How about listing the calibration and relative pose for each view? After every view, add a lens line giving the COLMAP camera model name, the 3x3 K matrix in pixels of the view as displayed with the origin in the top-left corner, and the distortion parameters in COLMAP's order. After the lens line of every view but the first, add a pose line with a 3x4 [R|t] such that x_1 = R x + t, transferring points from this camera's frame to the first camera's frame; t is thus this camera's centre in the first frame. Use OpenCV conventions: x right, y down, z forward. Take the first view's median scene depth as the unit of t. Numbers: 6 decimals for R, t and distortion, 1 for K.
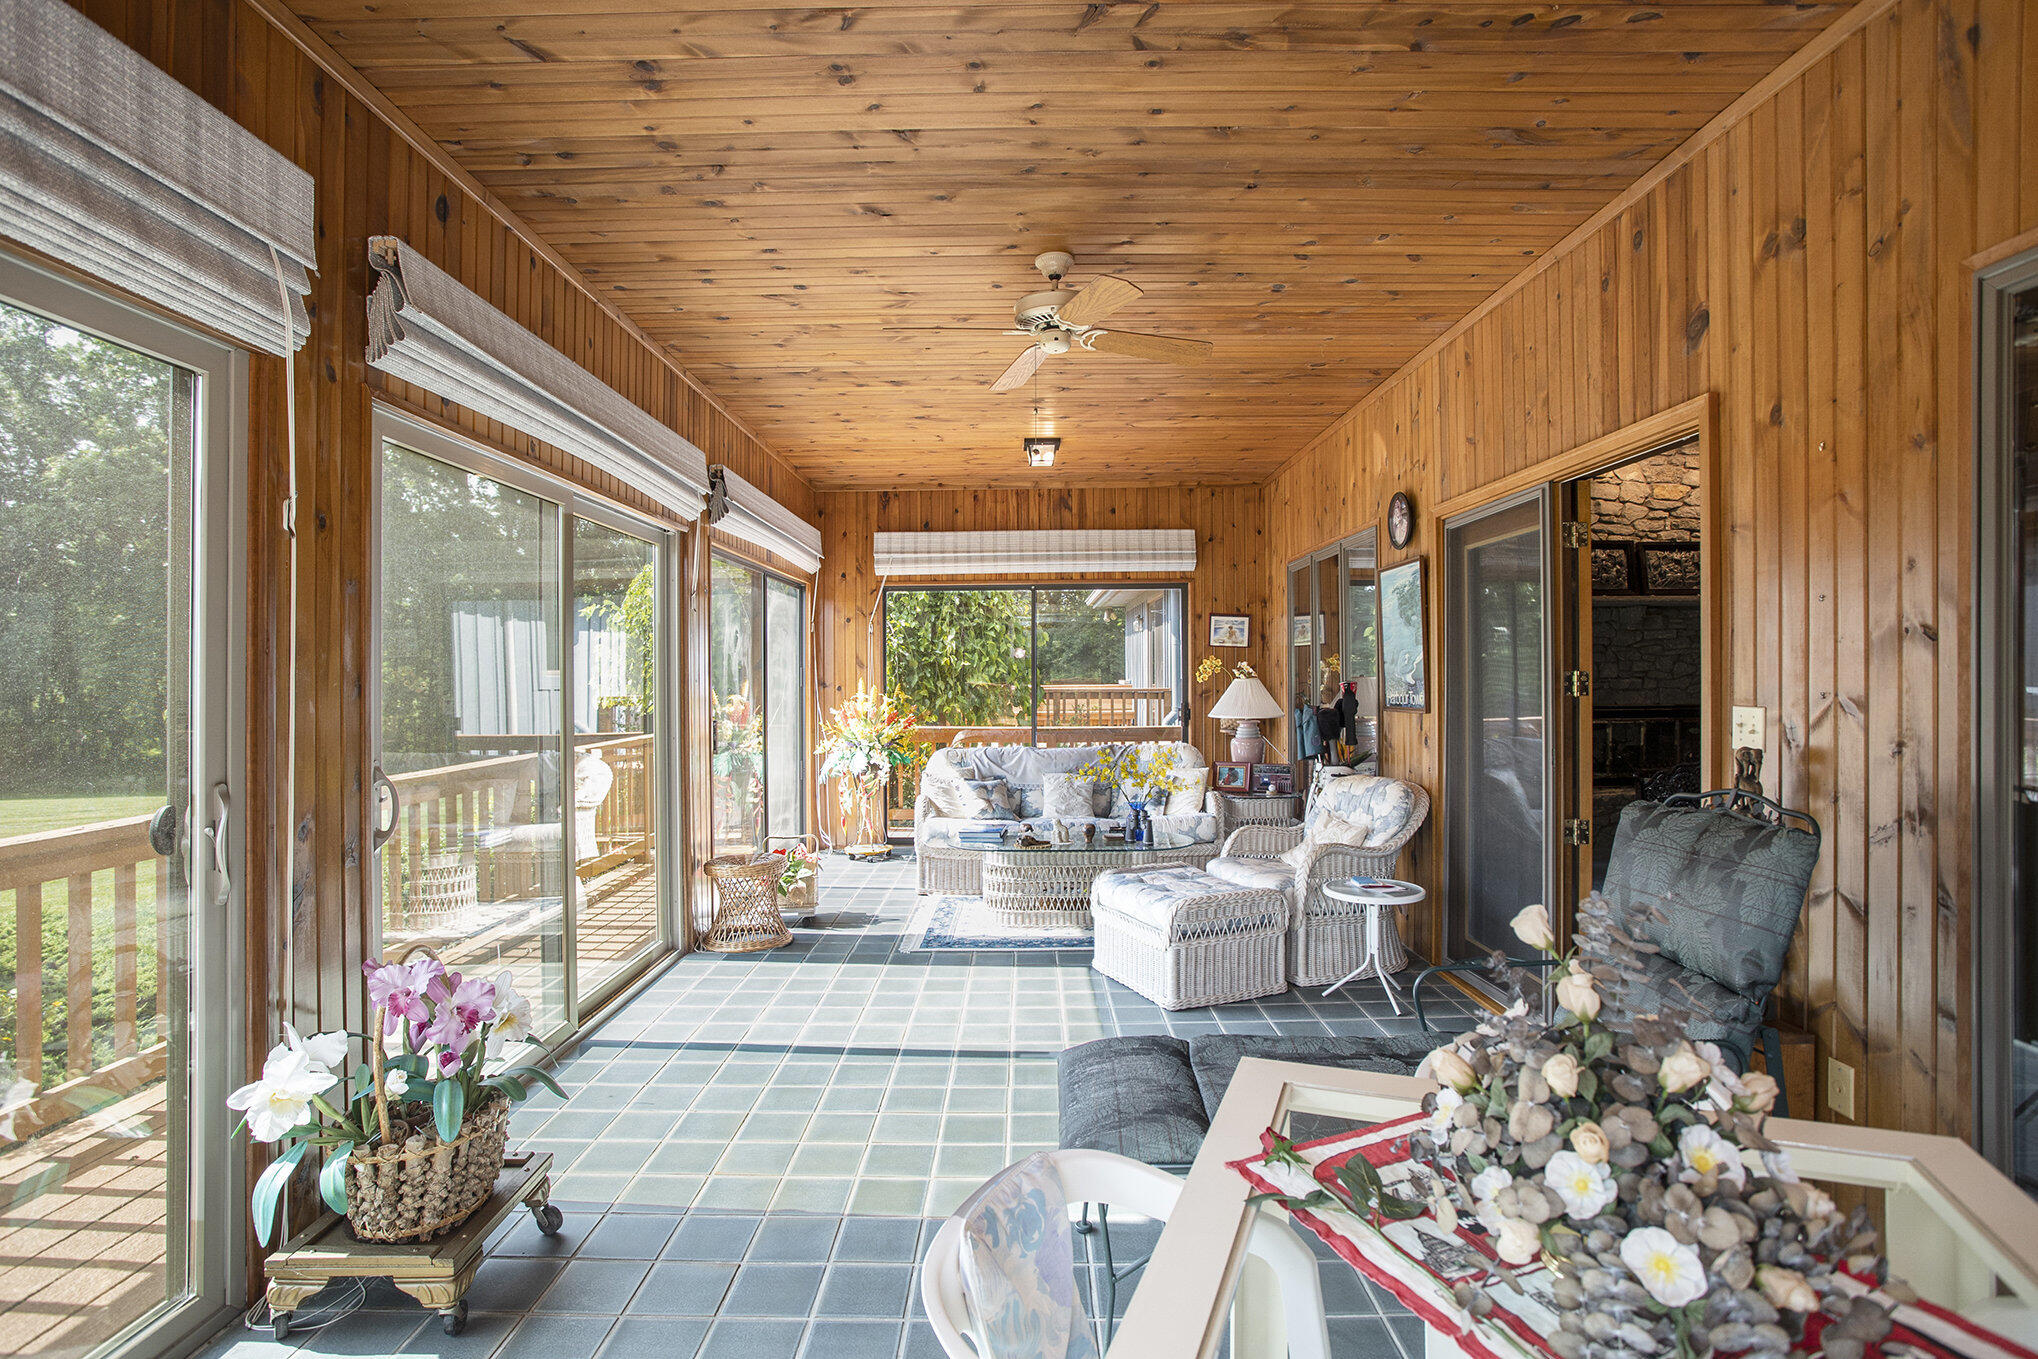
lens RADIAL K [[993.5, 0, 1010.5], [0, 993.5, 682.2], [0, 0, 1]] dist [-0.041439, 0.003572]
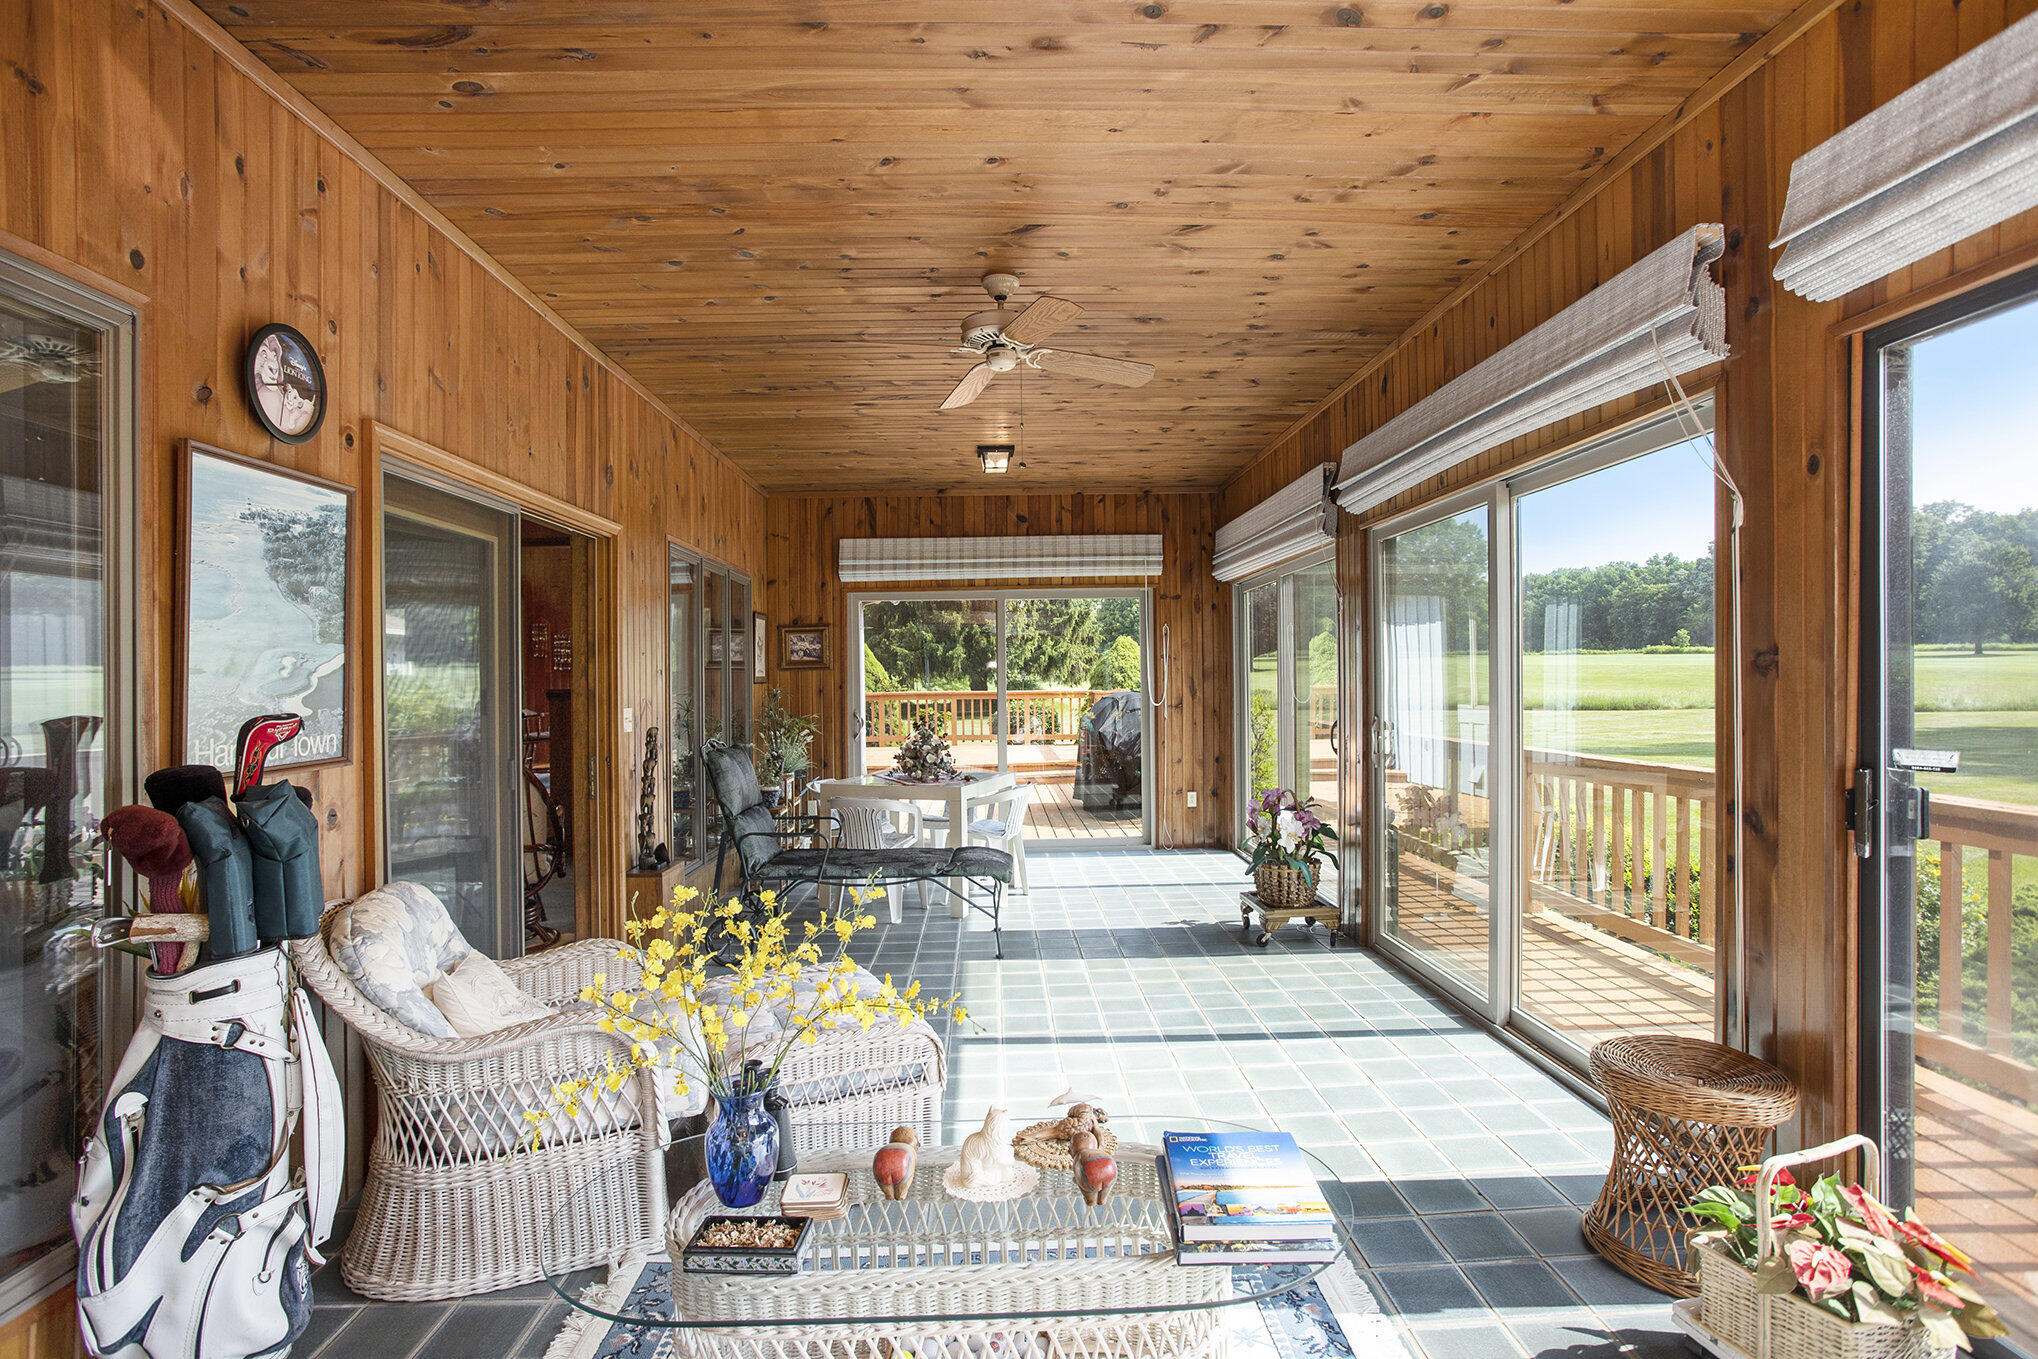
lens RADIAL K [[993.5, 0, 1021.5], [0, 993.5, 678.5], [0, 0, 1]] dist [-0.041439, 0.003572]
pose [[-0.999019, 0.017956, -0.040490, 0.075384], [0.017614, 0.999806, 0.008786, -0.016871], [0.040640, 0.008065, -0.999141, 2.051463]]
